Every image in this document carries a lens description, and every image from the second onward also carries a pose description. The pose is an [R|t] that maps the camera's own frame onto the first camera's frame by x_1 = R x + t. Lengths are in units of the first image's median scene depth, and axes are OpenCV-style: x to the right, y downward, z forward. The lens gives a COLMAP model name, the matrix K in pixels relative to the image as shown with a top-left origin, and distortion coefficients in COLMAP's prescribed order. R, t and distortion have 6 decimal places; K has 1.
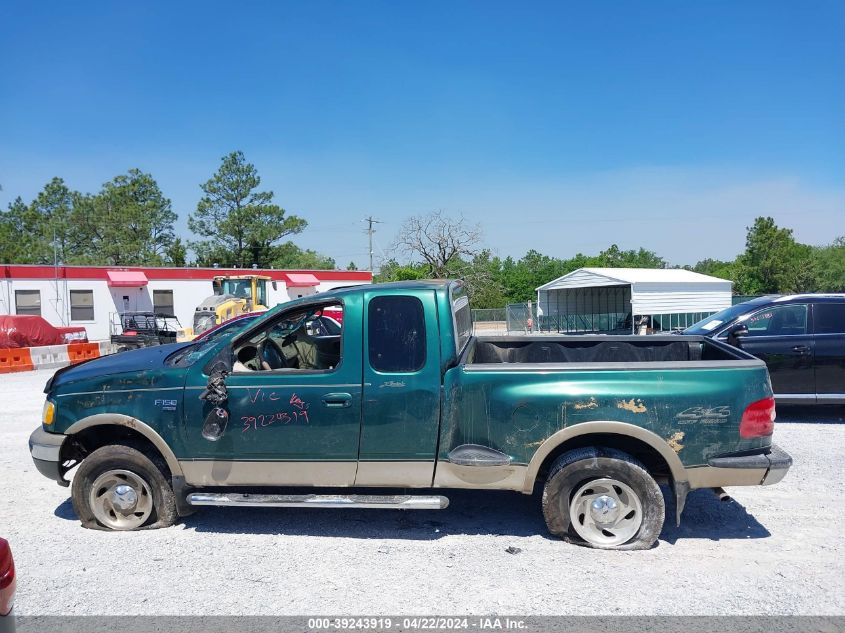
lens RADIAL K [[682.6, 0, 421.8], [0, 682.6, 326.4], [0, 0, 1]] dist [0.000633, 0.009484]
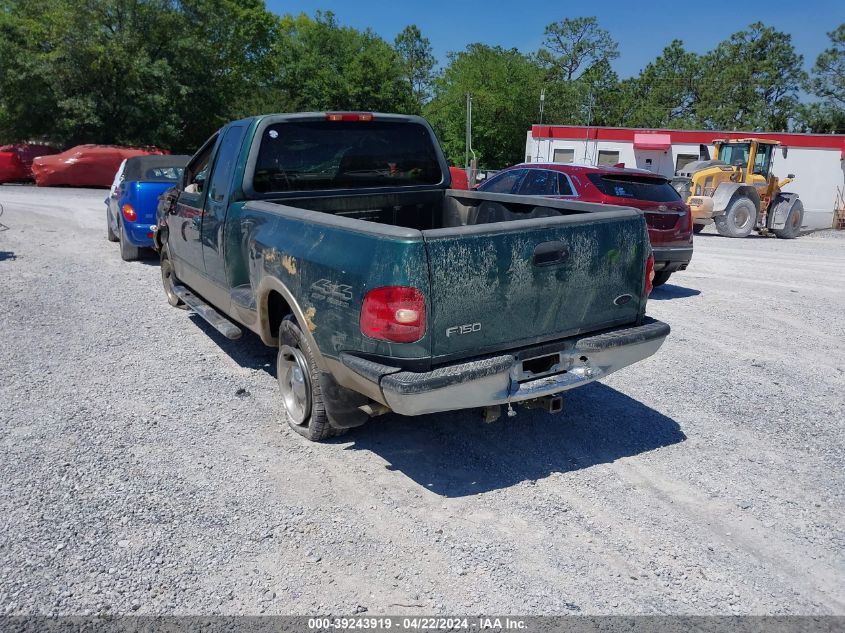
lens RADIAL K [[682.6, 0, 421.8], [0, 682.6, 326.4], [0, 0, 1]] dist [0.000633, 0.009484]
pose [[0.607818, 0.229211, -0.760276, 0.183550], [-0.086458, 0.970845, 0.223574, -0.001512], [0.789356, -0.070160, 0.609914, 0.108716]]
